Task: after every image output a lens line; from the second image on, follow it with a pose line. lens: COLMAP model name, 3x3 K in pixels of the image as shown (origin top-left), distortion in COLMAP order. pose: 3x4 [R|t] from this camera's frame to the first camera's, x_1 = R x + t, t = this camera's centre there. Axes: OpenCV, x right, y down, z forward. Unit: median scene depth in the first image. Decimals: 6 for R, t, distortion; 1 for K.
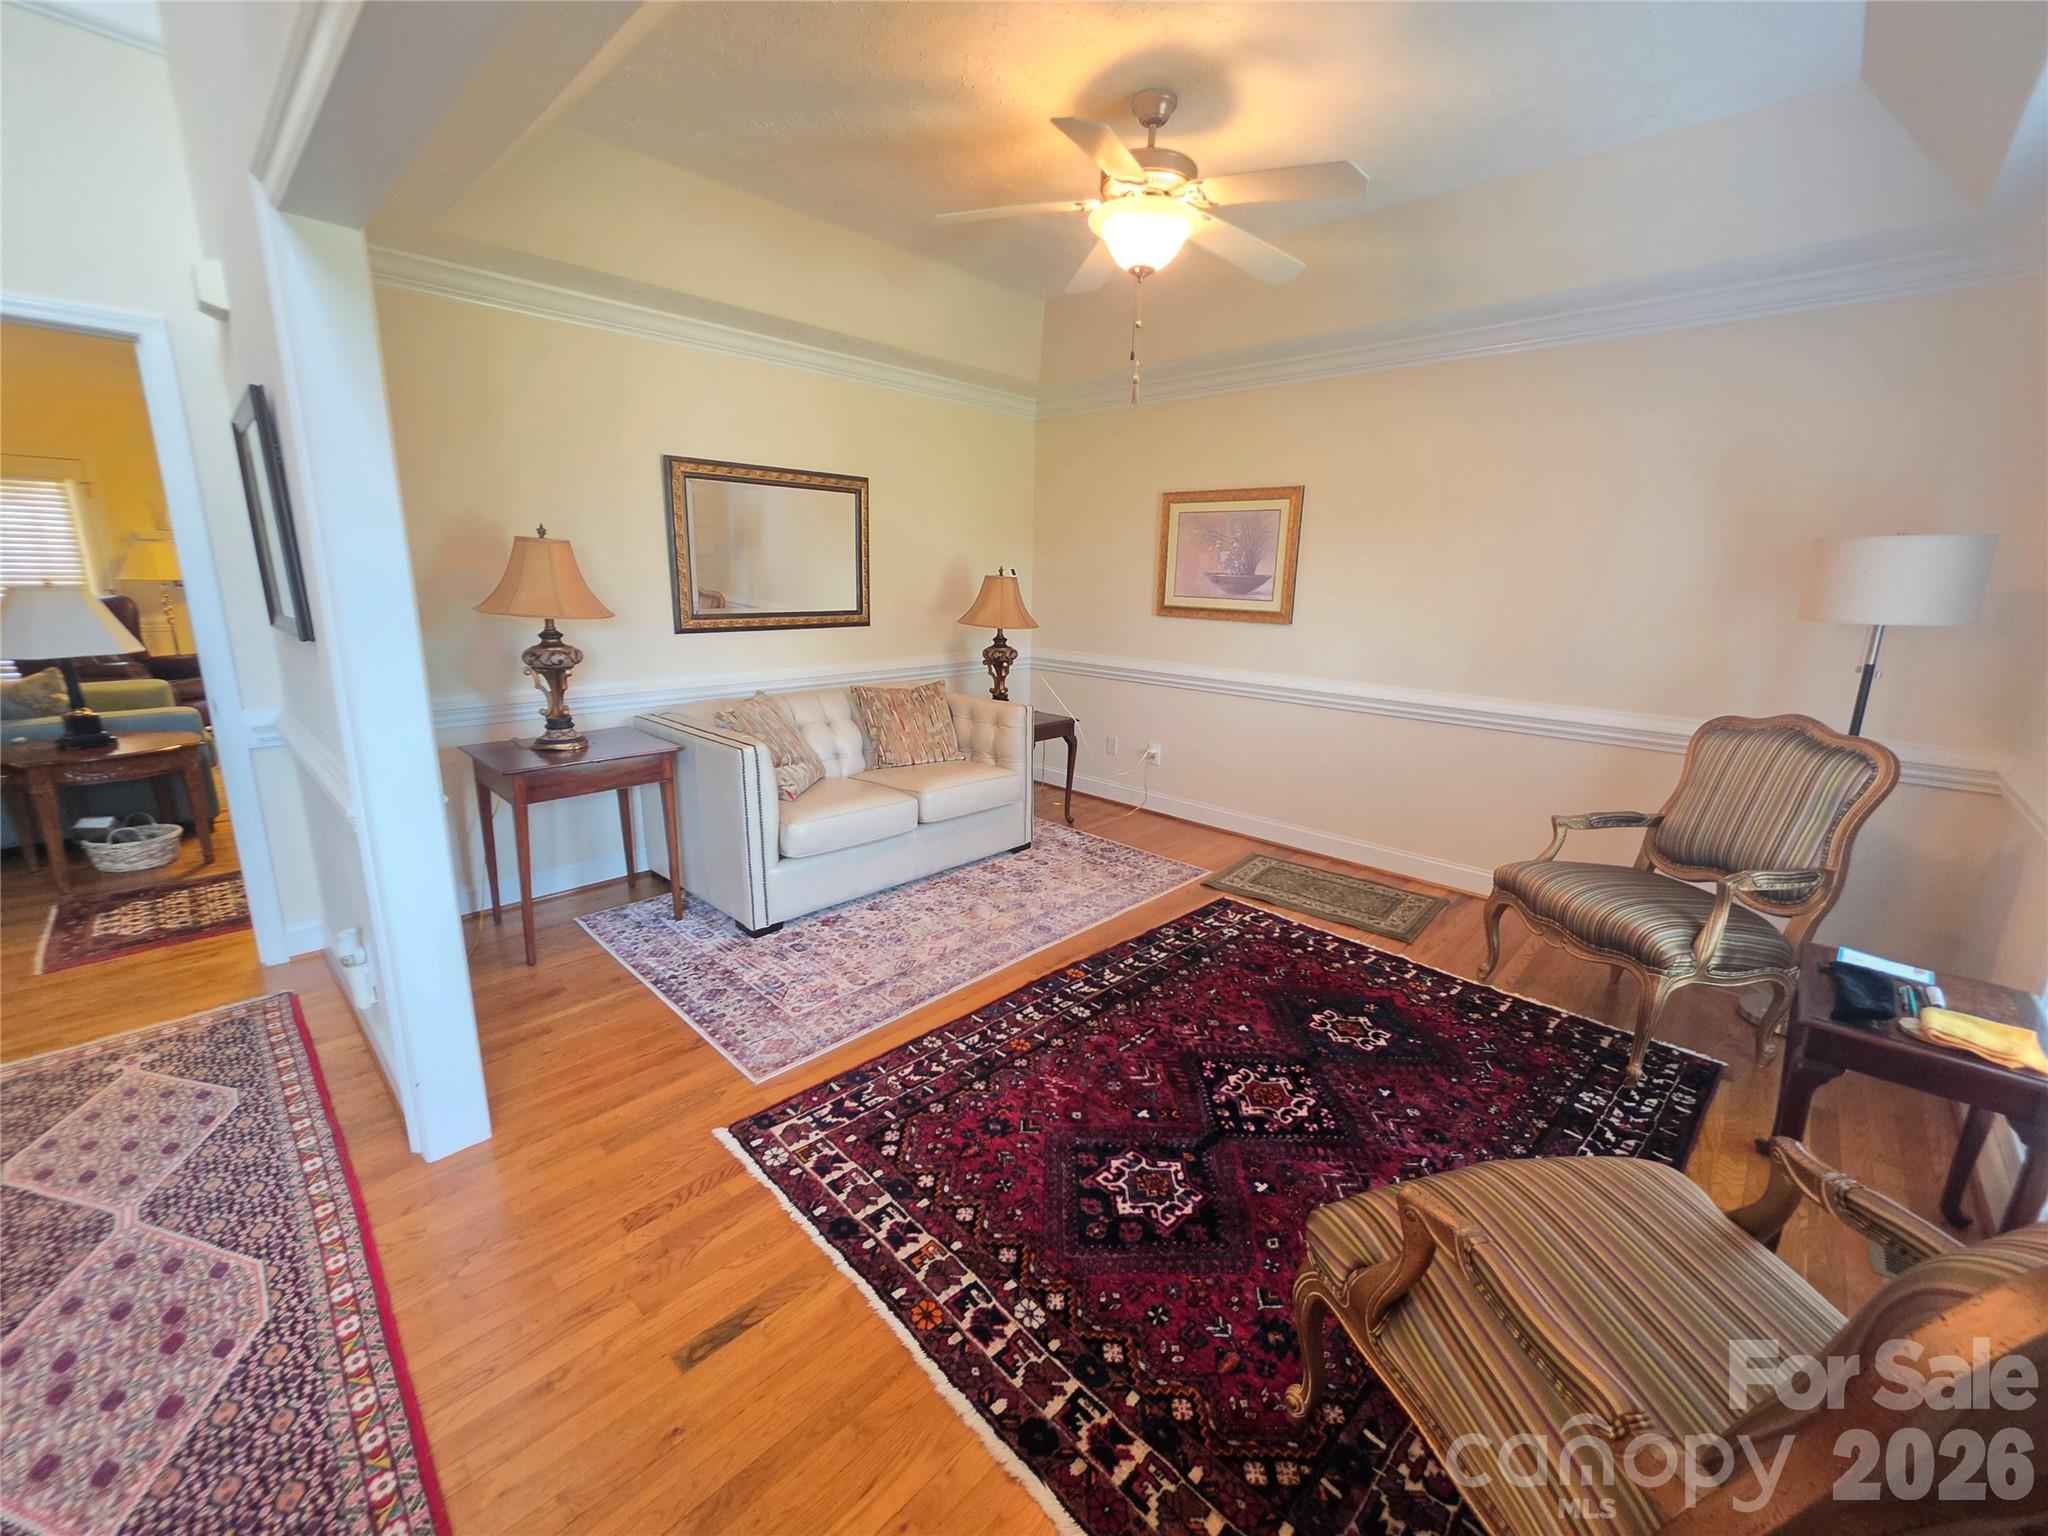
lens RADIAL K [[831.2, 0, 1020.7], [0, 831.2, 761.6], [0, 0, 1]] dist [-0.002755, 0.000259]
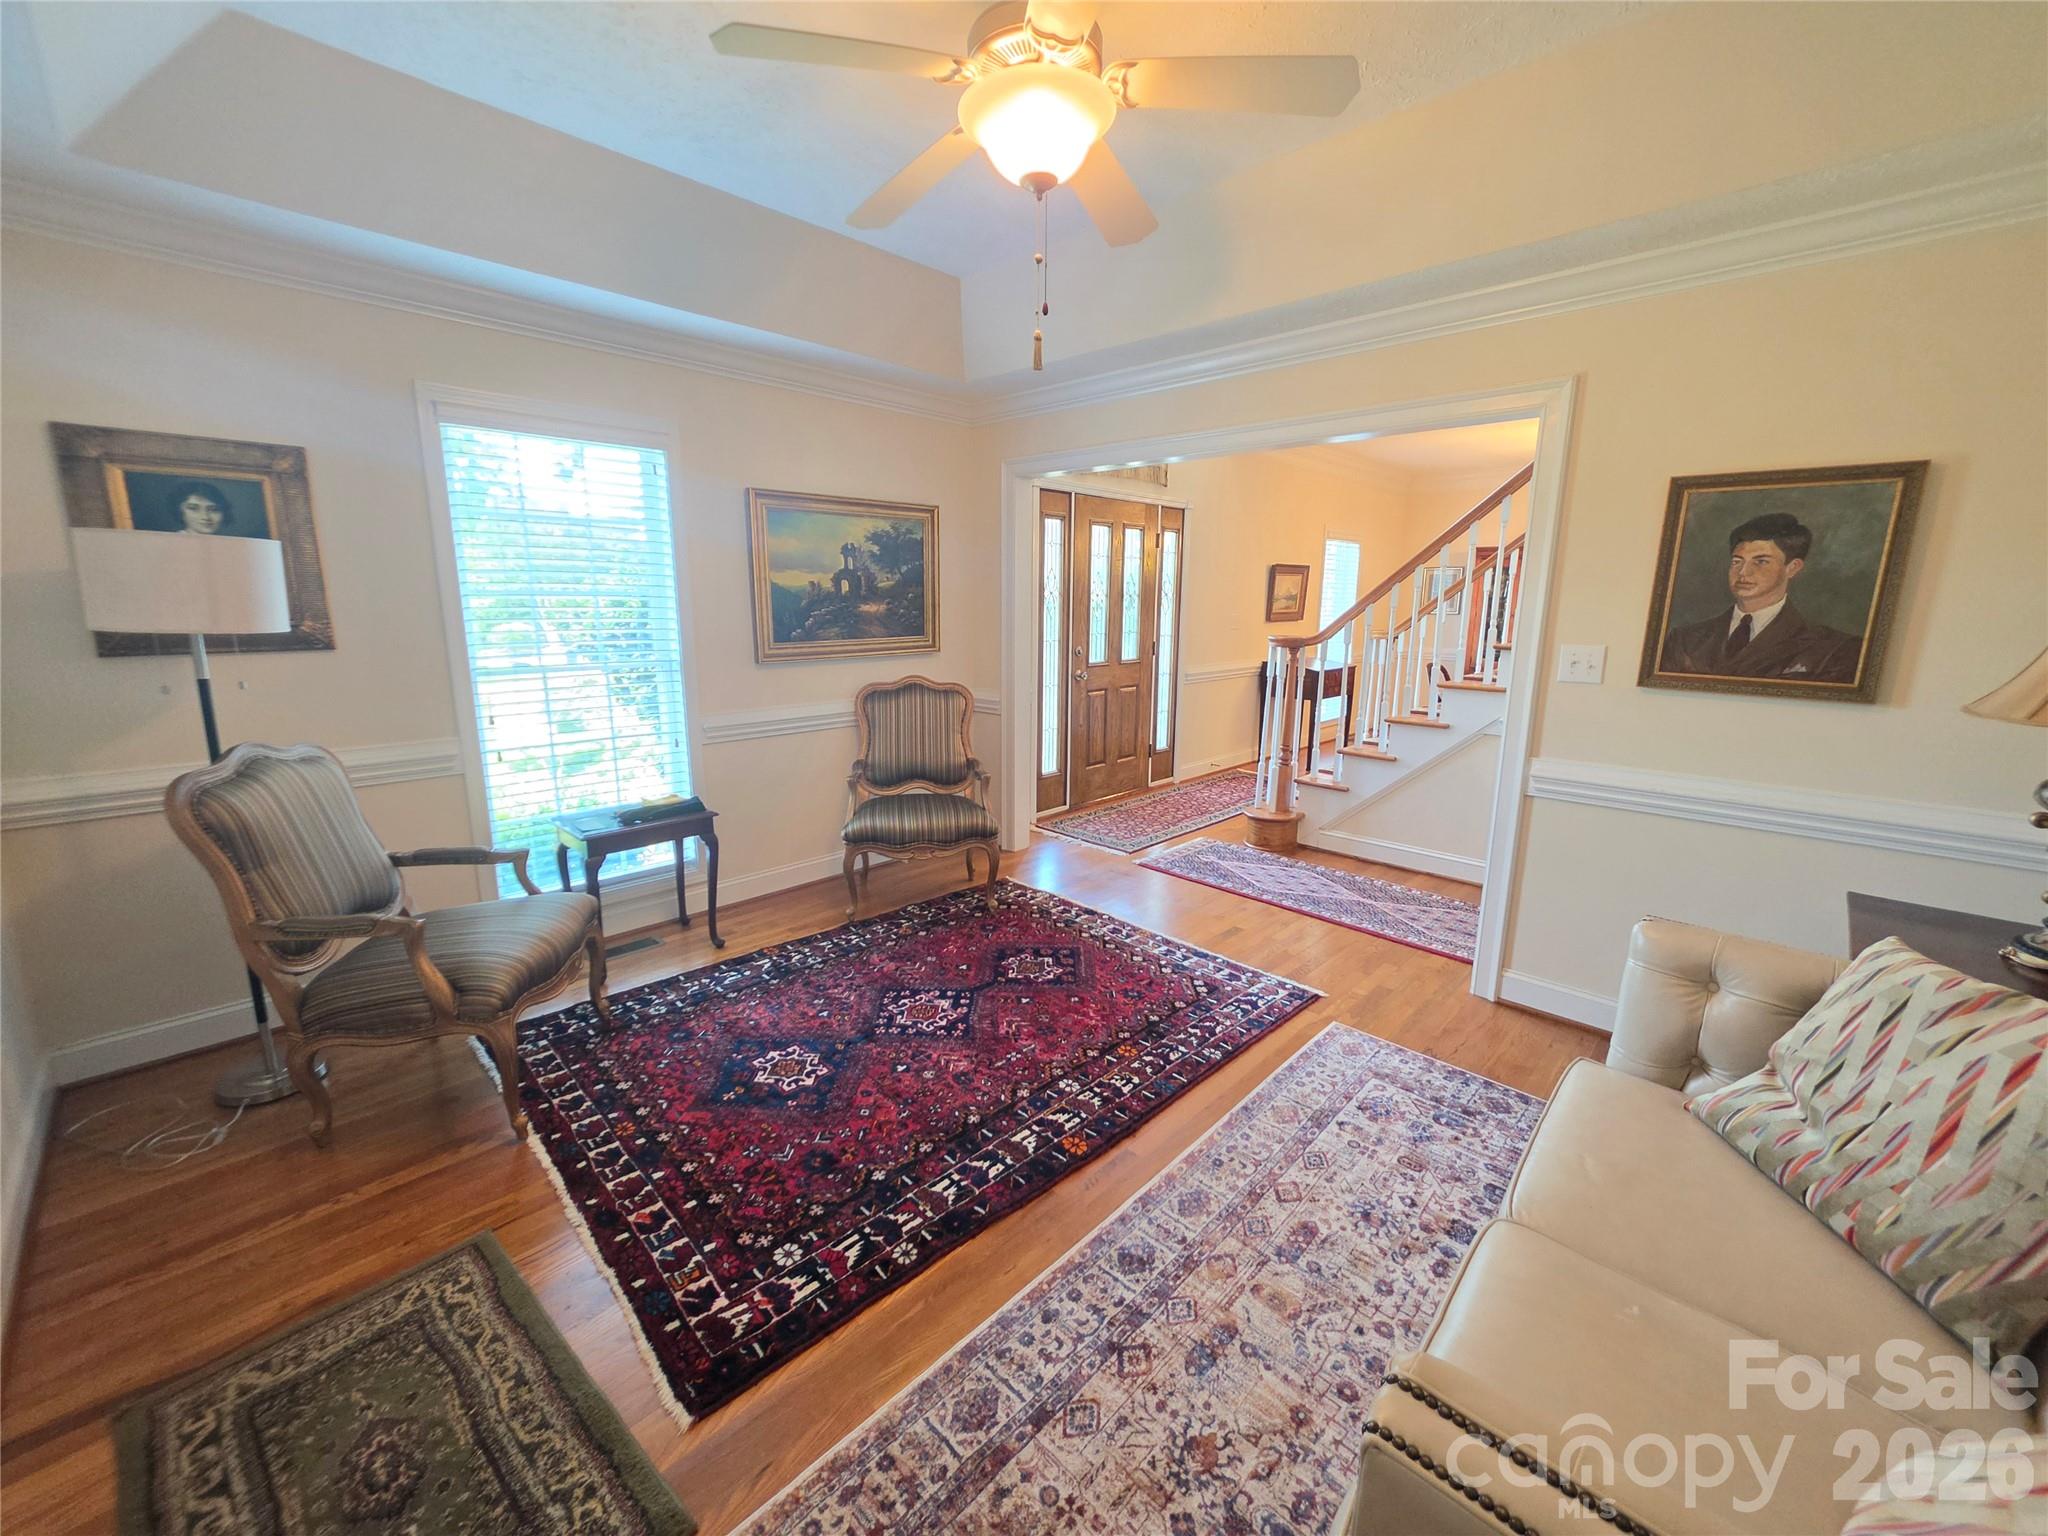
lens RADIAL K [[831.2, 0, 1025.8], [0, 831.2, 764.9], [0, 0, 1]] dist [-0.002755, 0.000259]
pose [[-0.999577, -0.028130, -0.007404, 0.133993], [-0.028671, 0.909849, 0.413948, -0.383199], [-0.004907, 0.413986, -0.910270, 1.654247]]
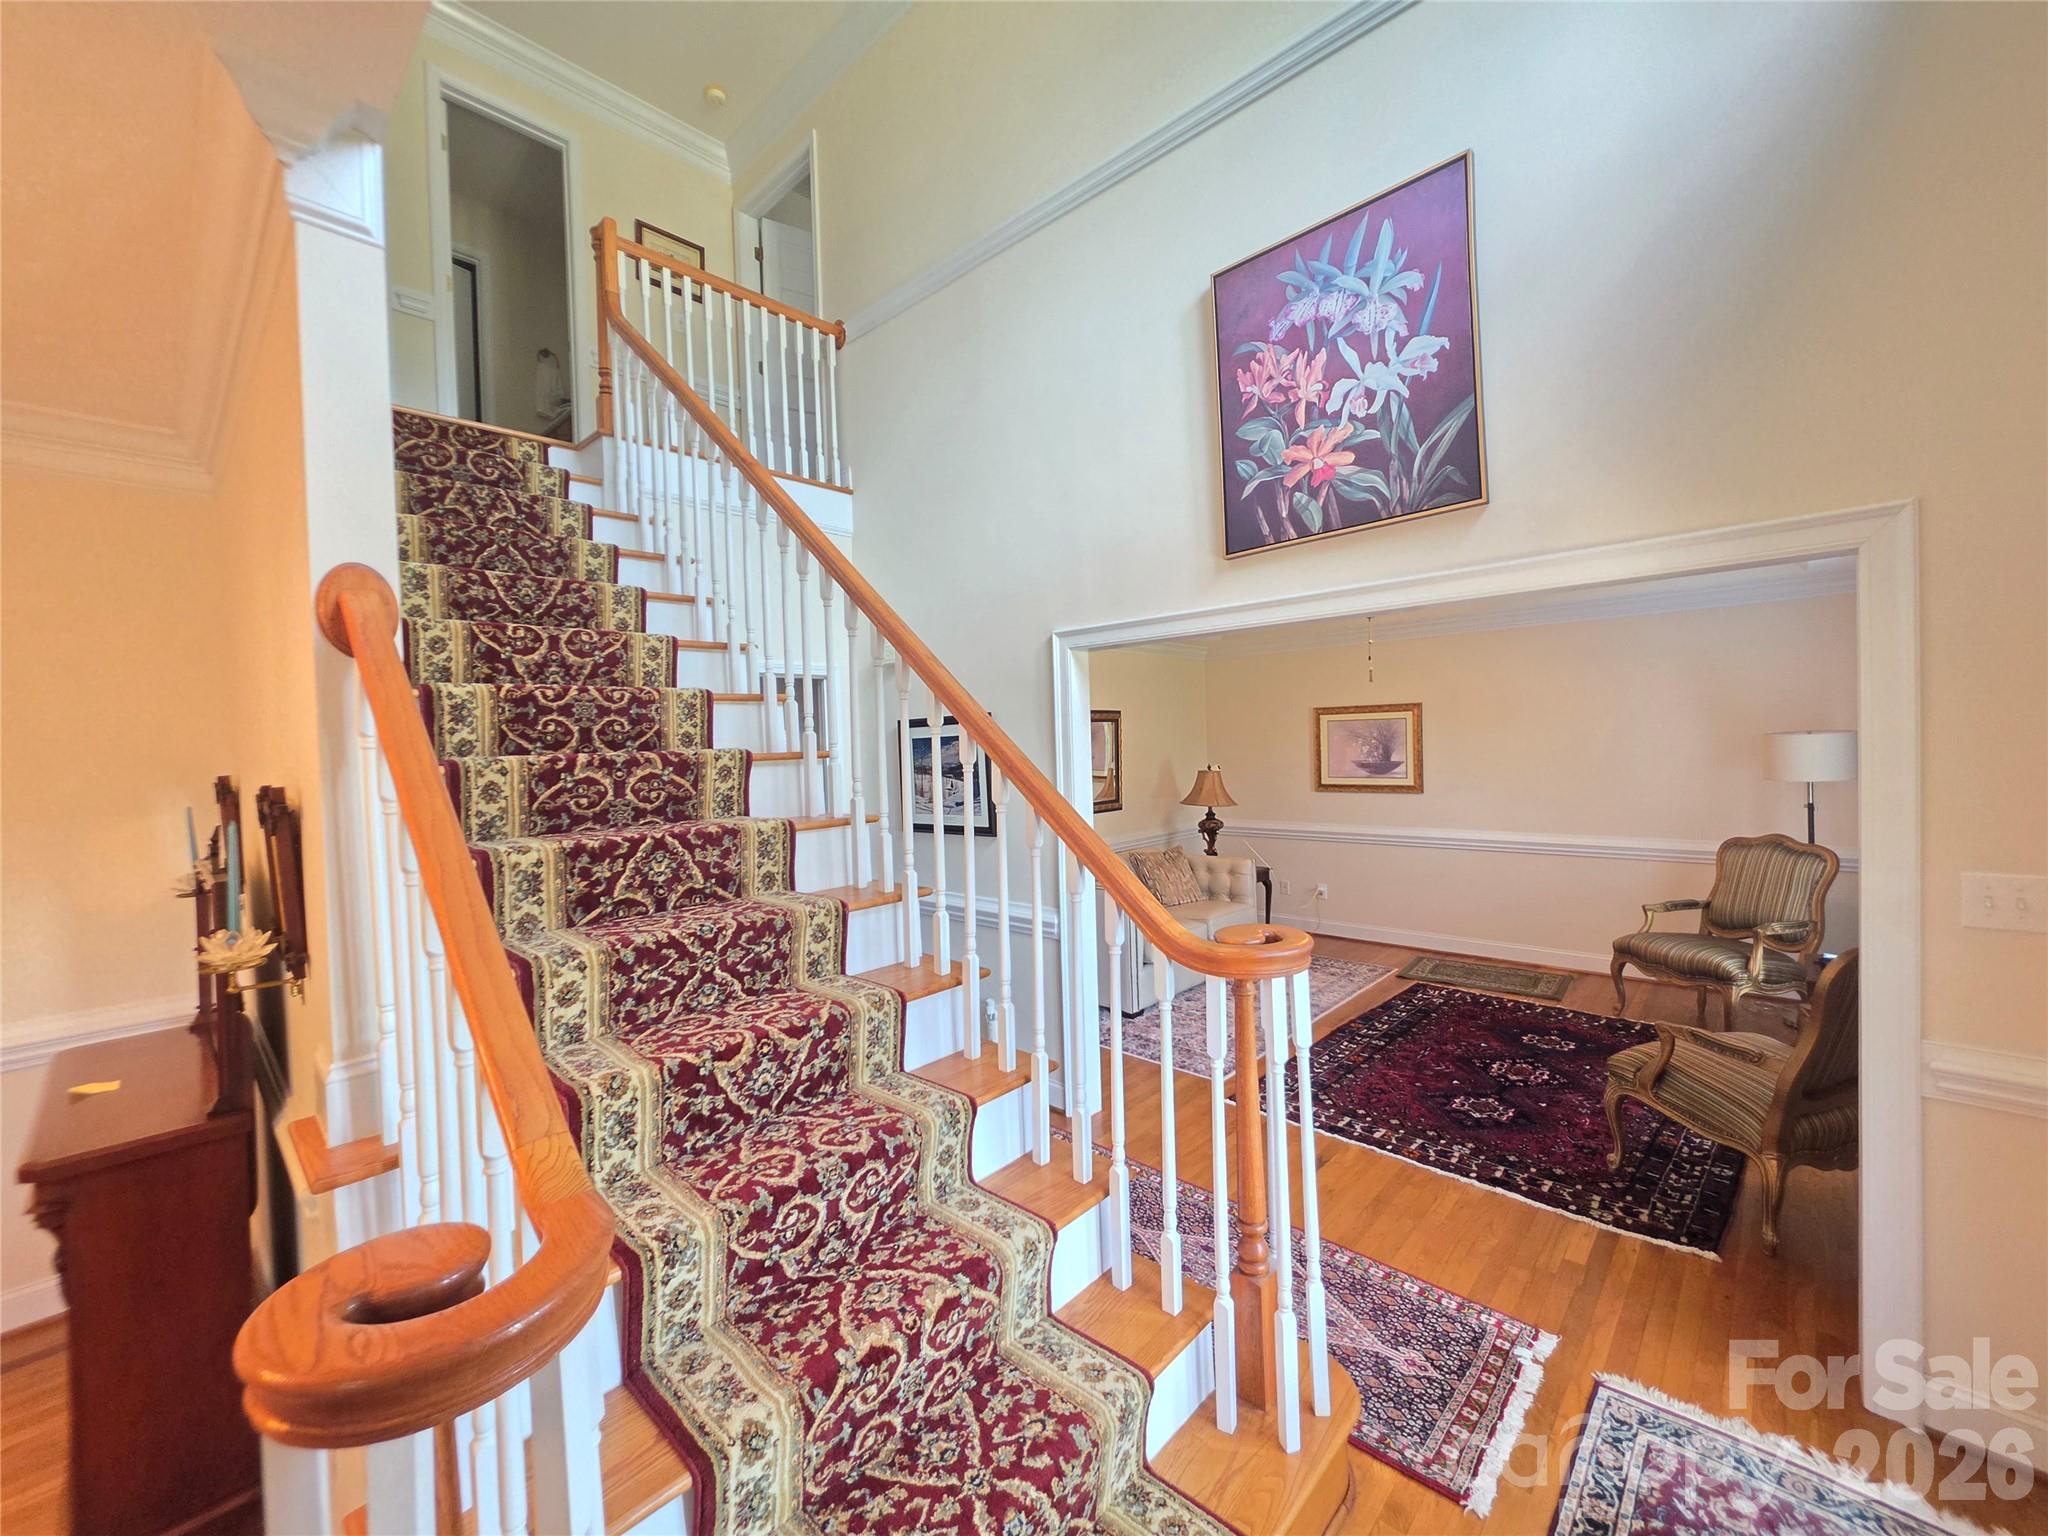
lens RADIAL K [[831.2, 0, 1020.1], [0, 831.2, 762.5], [0, 0, 1]] dist [-0.002755, 0.000259]
pose [[0.998540, -0.053610, 0.006668, -0.593019], [0.053858, 0.978233, -0.200397, 0.054850], [0.004220, 0.200463, 0.979692, -0.675656]]
